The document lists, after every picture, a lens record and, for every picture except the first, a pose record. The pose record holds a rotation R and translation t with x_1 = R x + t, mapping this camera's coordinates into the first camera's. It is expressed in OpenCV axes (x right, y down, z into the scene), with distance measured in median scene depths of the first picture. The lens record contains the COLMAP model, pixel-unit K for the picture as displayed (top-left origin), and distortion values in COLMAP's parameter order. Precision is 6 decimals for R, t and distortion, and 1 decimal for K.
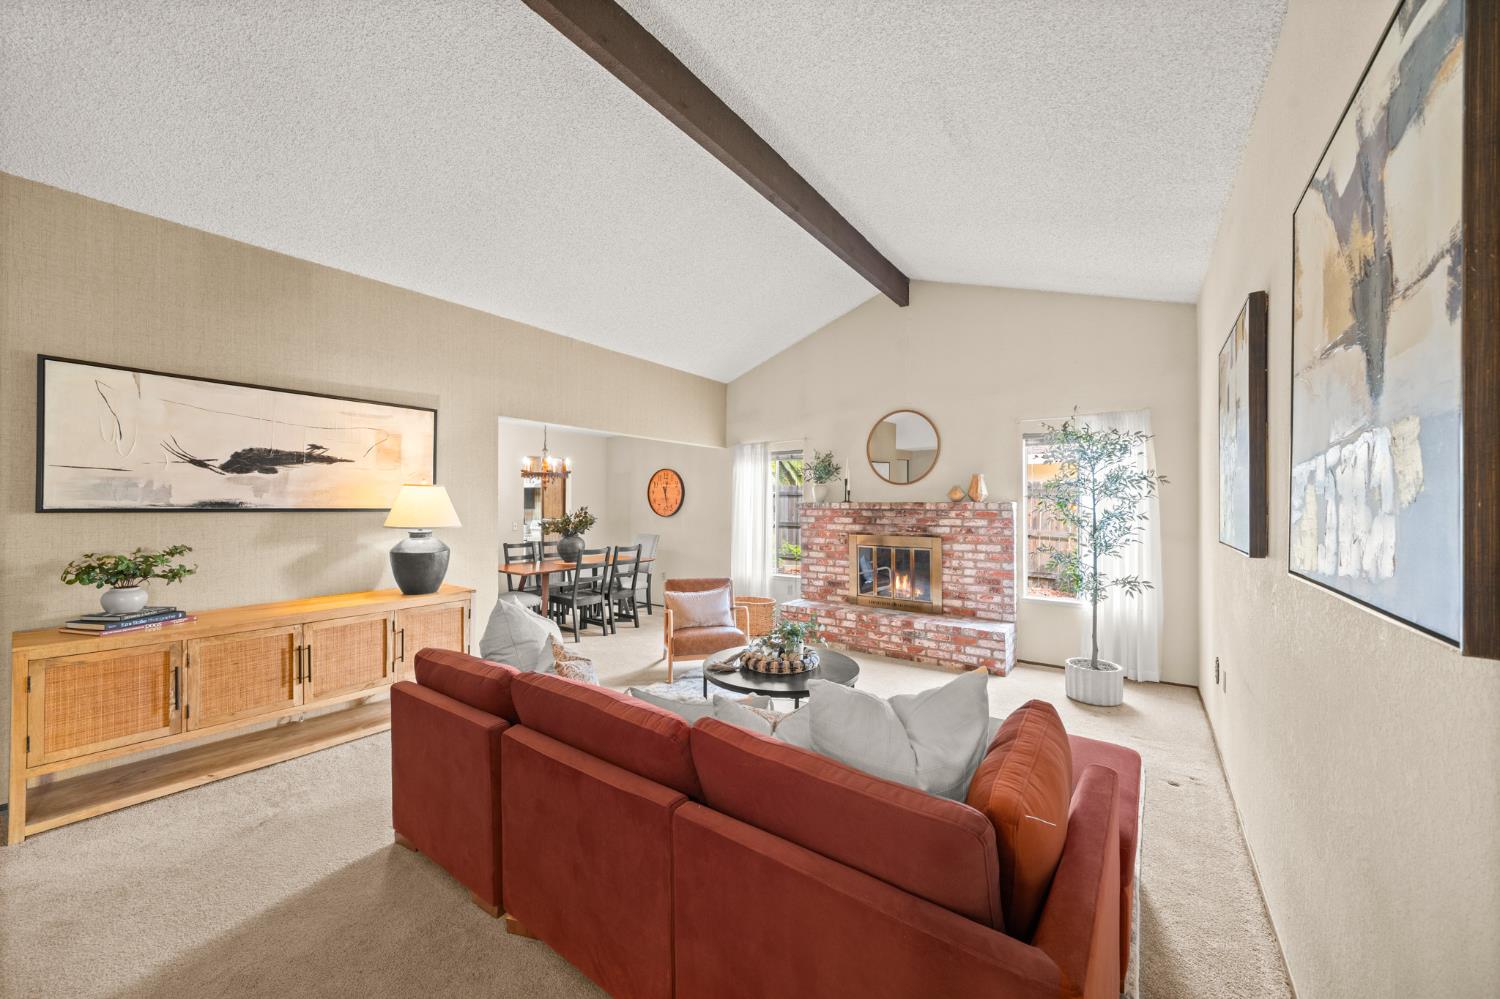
lens RADIAL K [[542.5, 0, 749.8], [0, 542.5, 499.7], [0, 0, 1]] dist [-0.003501, -0.000076]
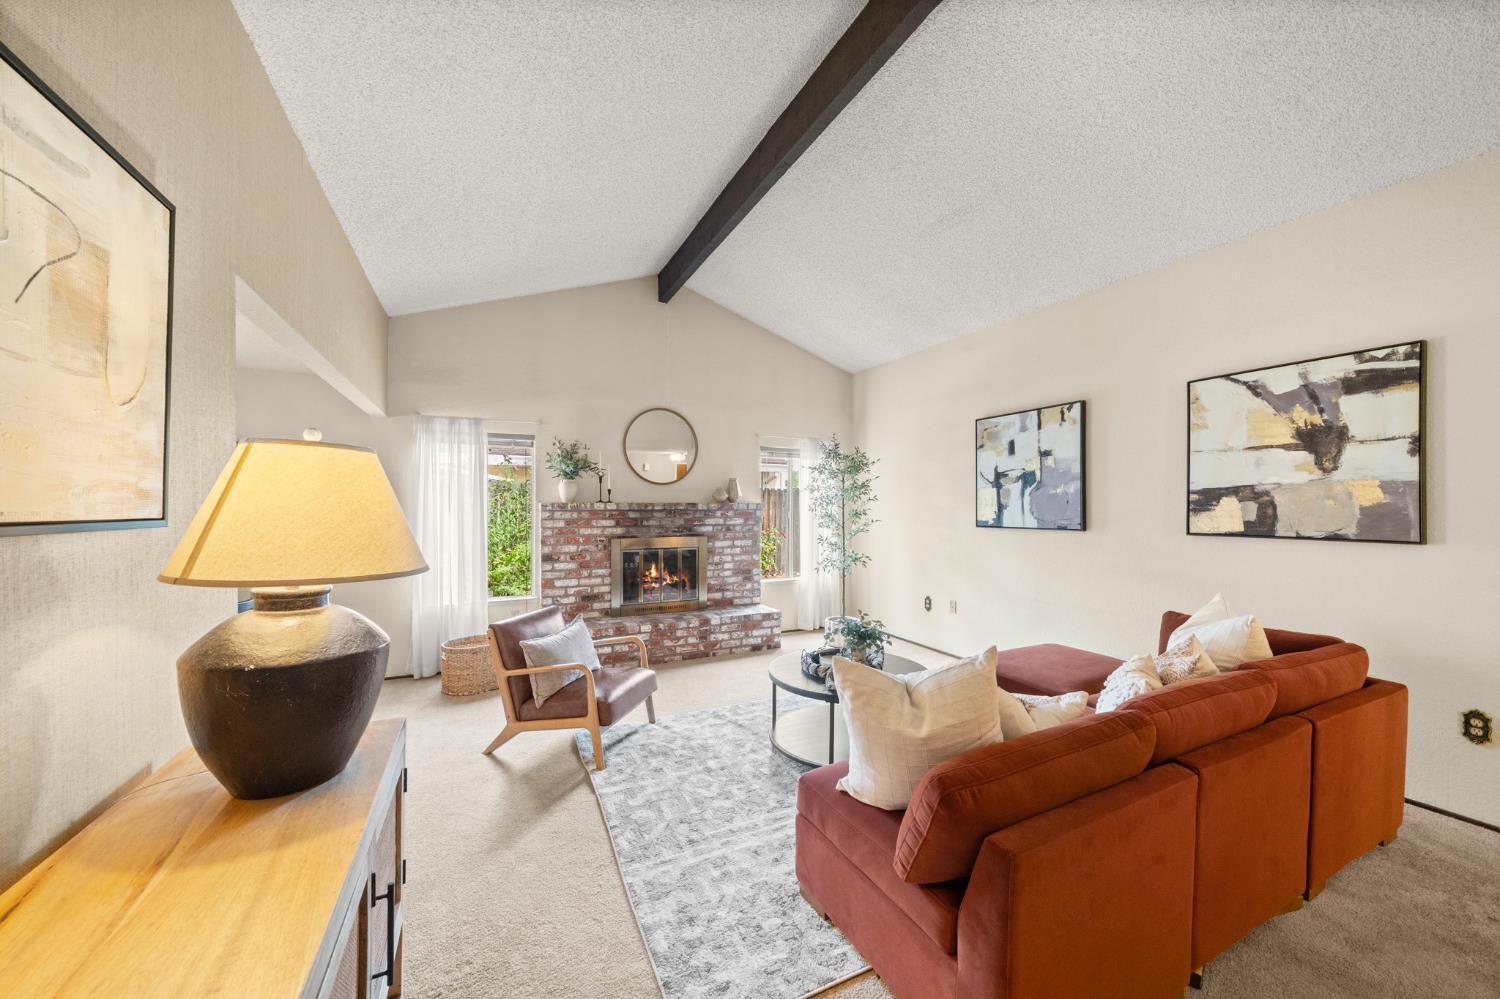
lens RADIAL K [[542.5, 0, 750.1], [0, 542.5, 507.2], [0, 0, 1]] dist [-0.003501, -0.000076]
pose [[0.469920, -0.004120, 0.882700, -0.568484], [-0.007818, 0.999930, 0.008829, 0.003406], [-0.882675, -0.011050, 0.469855, 0.448843]]
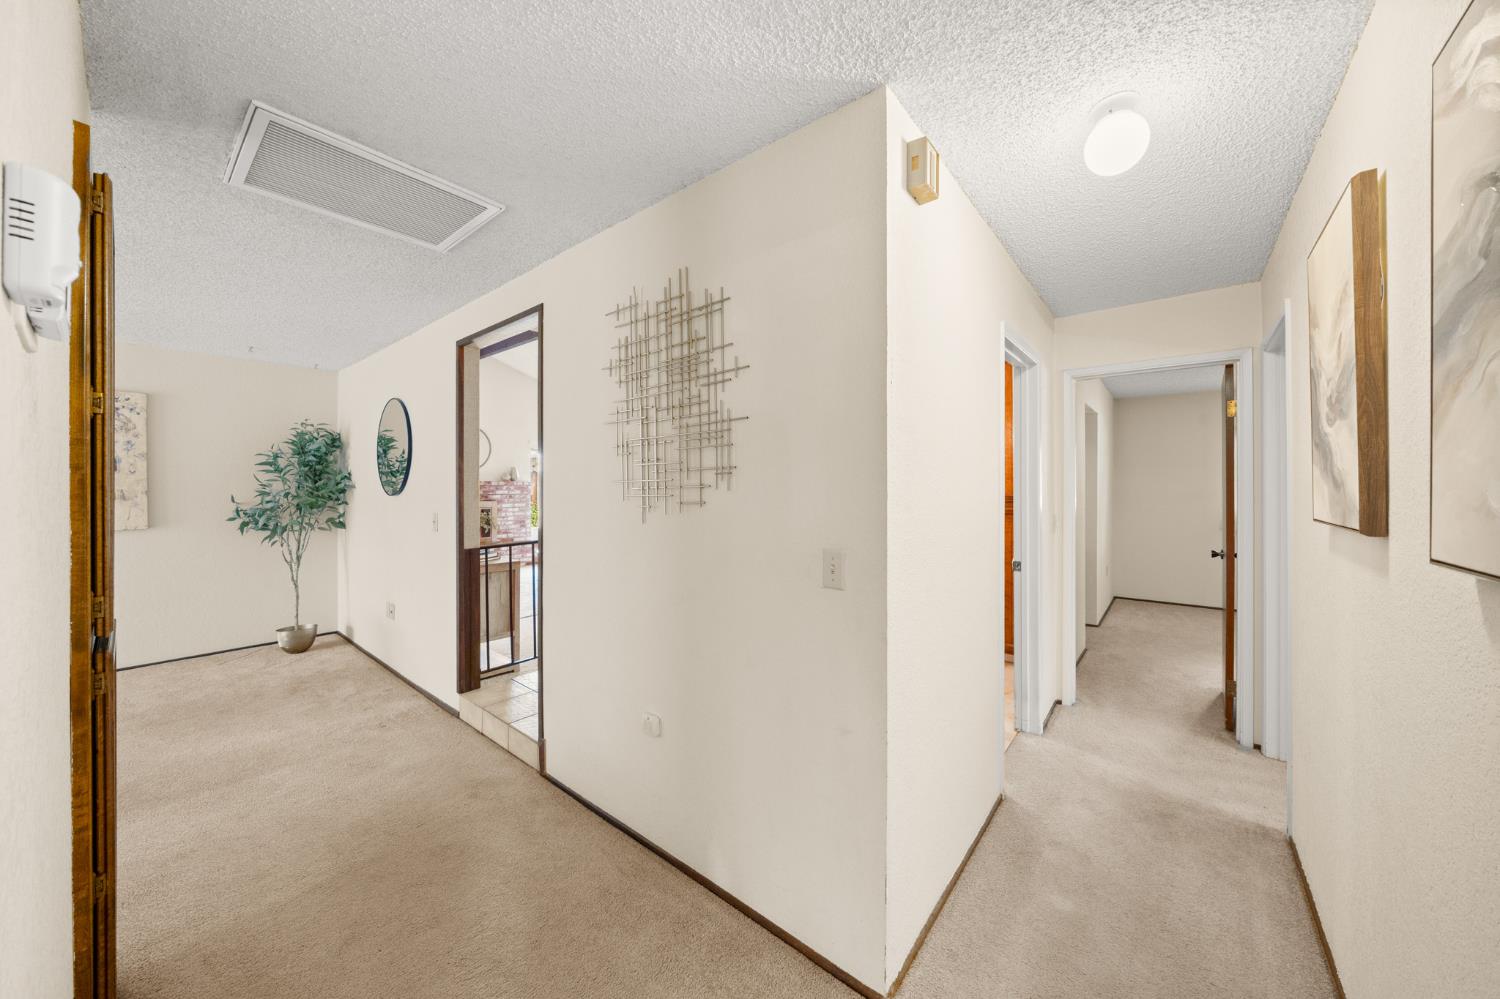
lens RADIAL K [[519.8, 0, 742.0], [0, 519.8, 485.4], [0, 0, 1]] dist [-0.005678, 0.000872]
pose [[0.080475, -0.000056, 0.996757, -1.370434], [-0.011803, 0.999930, 0.001009, 0.007306], [-0.996687, -0.011846, 0.080469, 0.049370]]
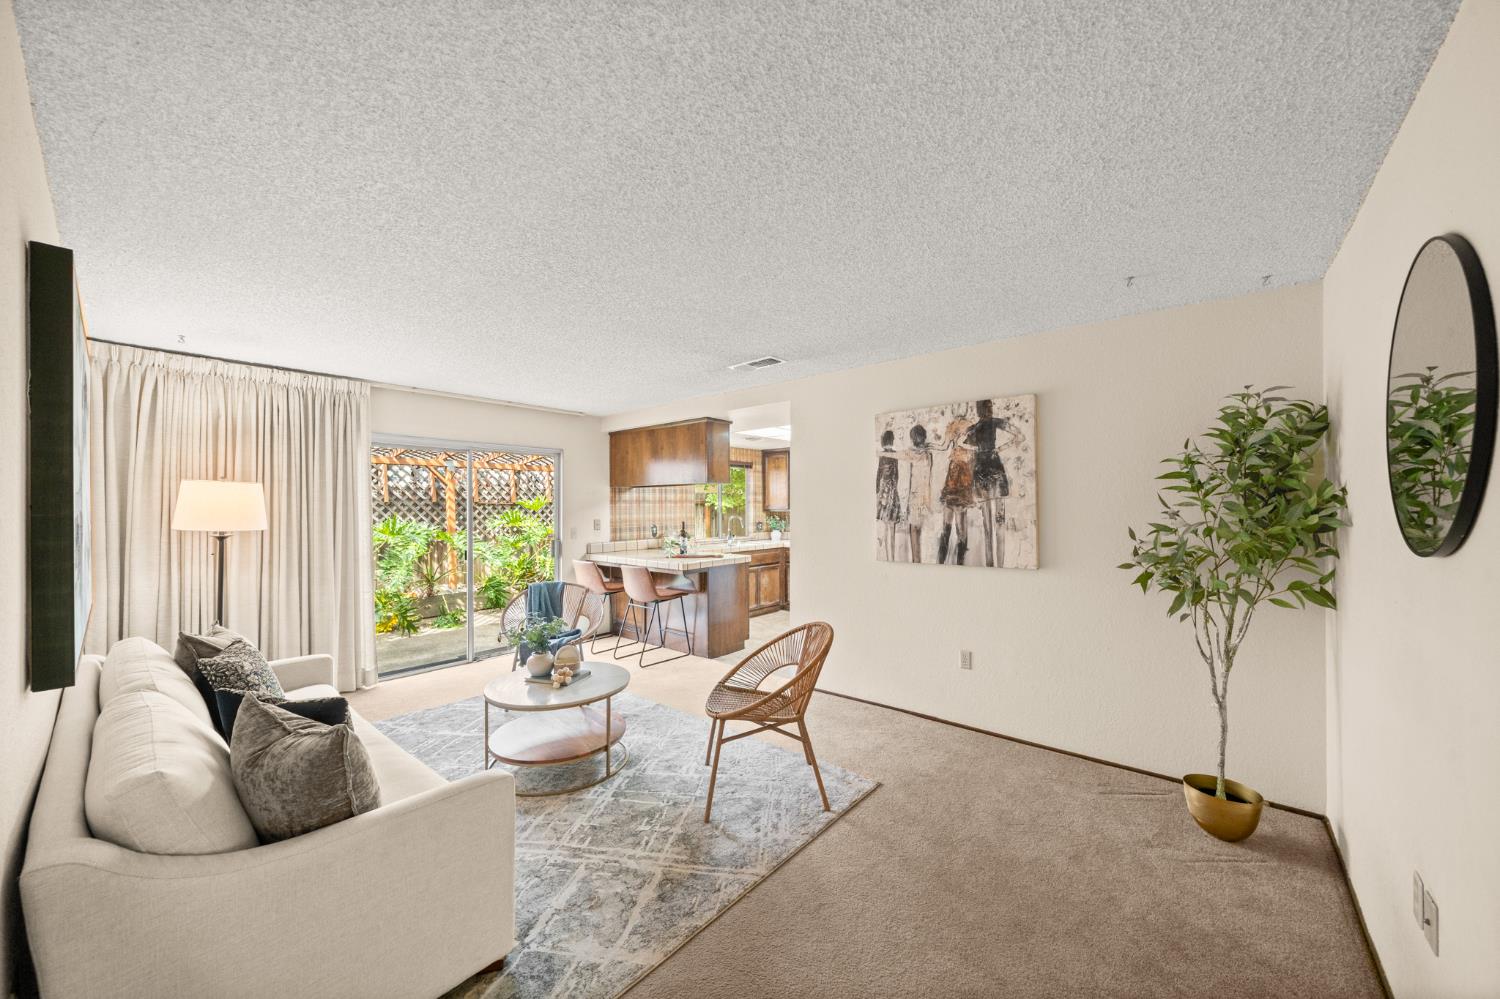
lens RADIAL K [[542.5, 0, 760.2], [0, 542.5, 503.9], [0, 0, 1]] dist [-0.003501, -0.000076]
pose [[0.997600, -0.005838, -0.068998, -0.934914], [0.006273, 0.999962, 0.006086, 0.002406], [0.068960, -0.006504, 0.997598, 0.362966]]
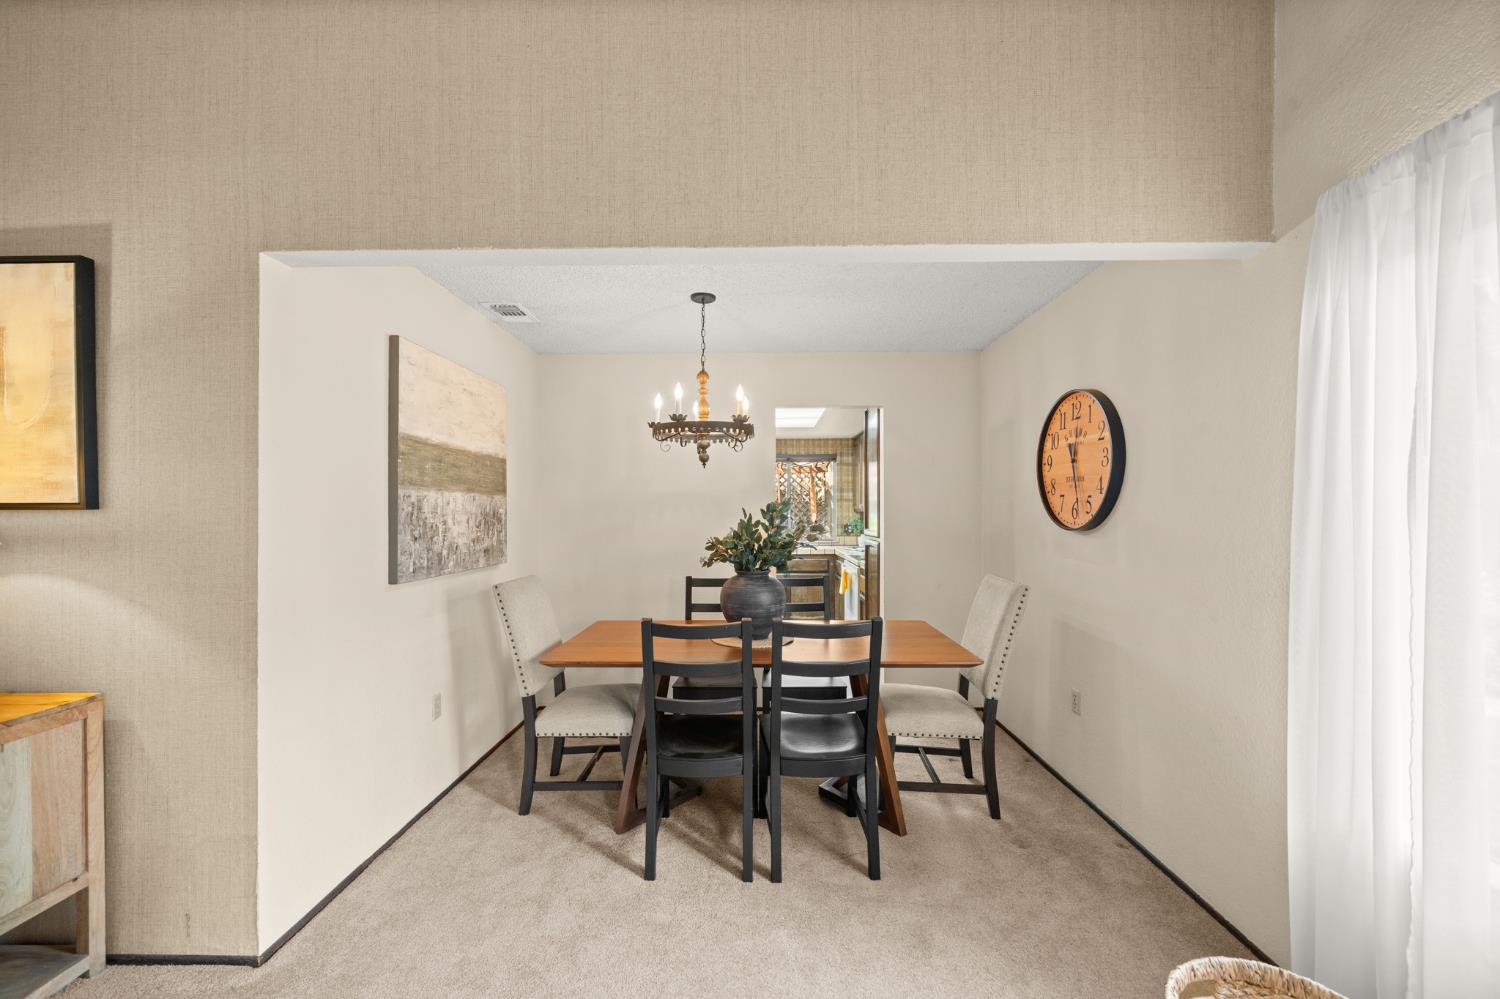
lens RADIAL K [[580.5, 0, 749.3], [0, 580.5, 505.2], [0, 0, 1]] dist [-0.009213, -0.000171]
pose [[0.568972, -0.010210, -0.822294, 0.040668], [0.013086, 0.999909, -0.003361, 0.020842], [0.822253, -0.008848, 0.569053, 0.948123]]
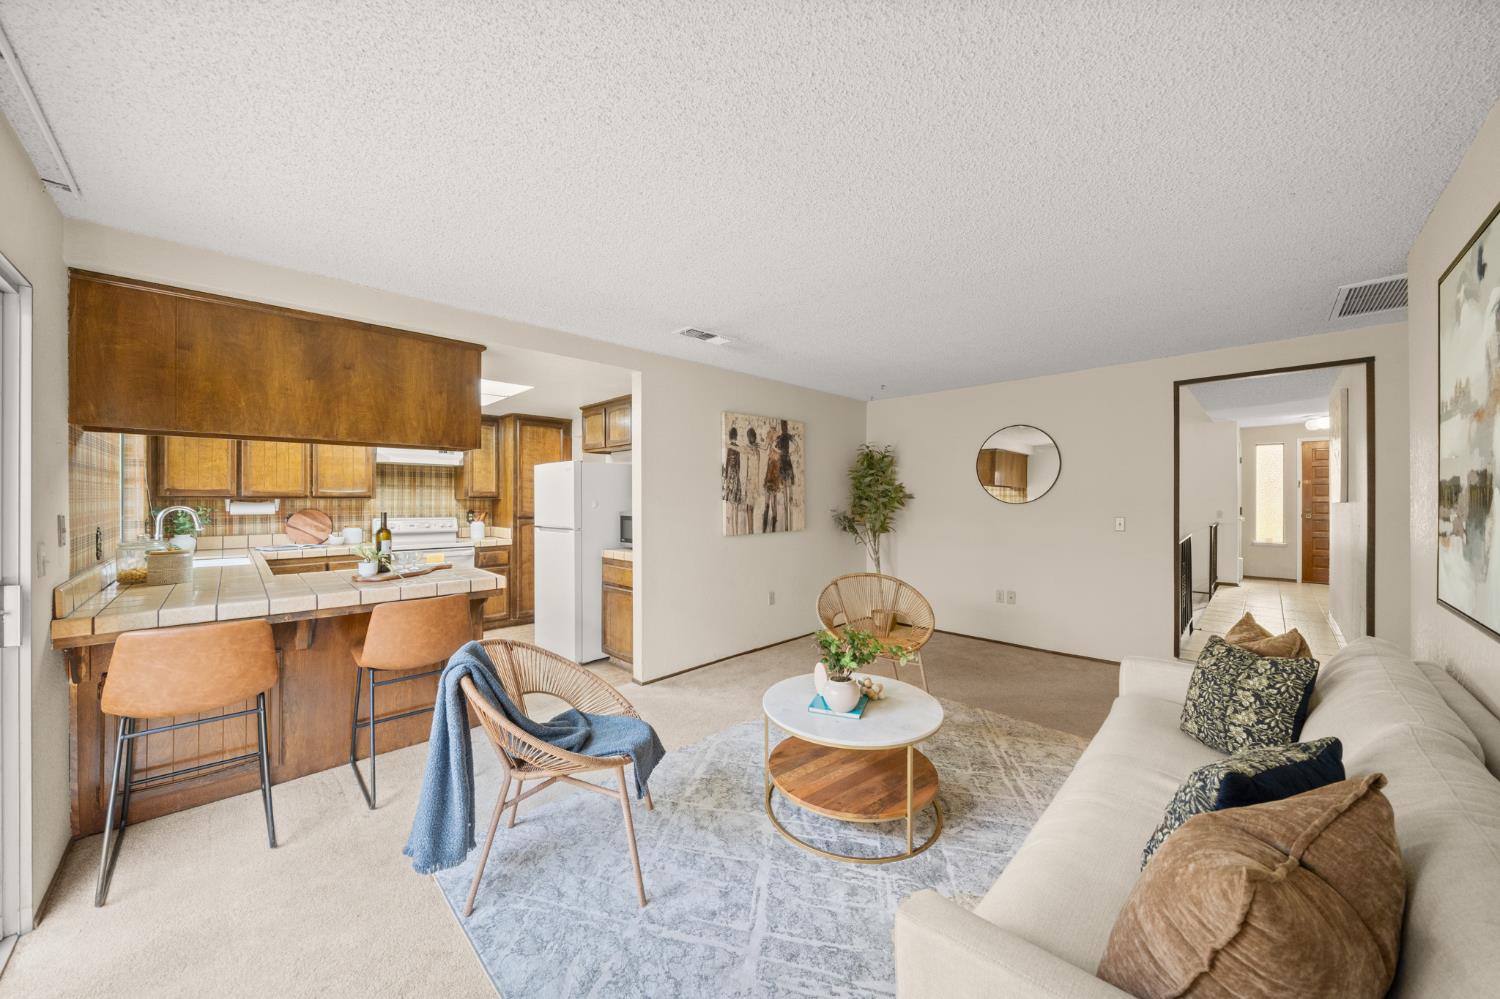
lens RADIAL K [[519.8, 0, 736.1], [0, 519.8, 500.9], [0, 0, 1]] dist [-0.005678, 0.000872]
pose [[0.170075, -0.001652, 0.985430, -1.678380], [-0.010376, 0.999940, 0.003467, 0.027038], [-0.985376, -0.010814, 0.170048, 0.984399]]
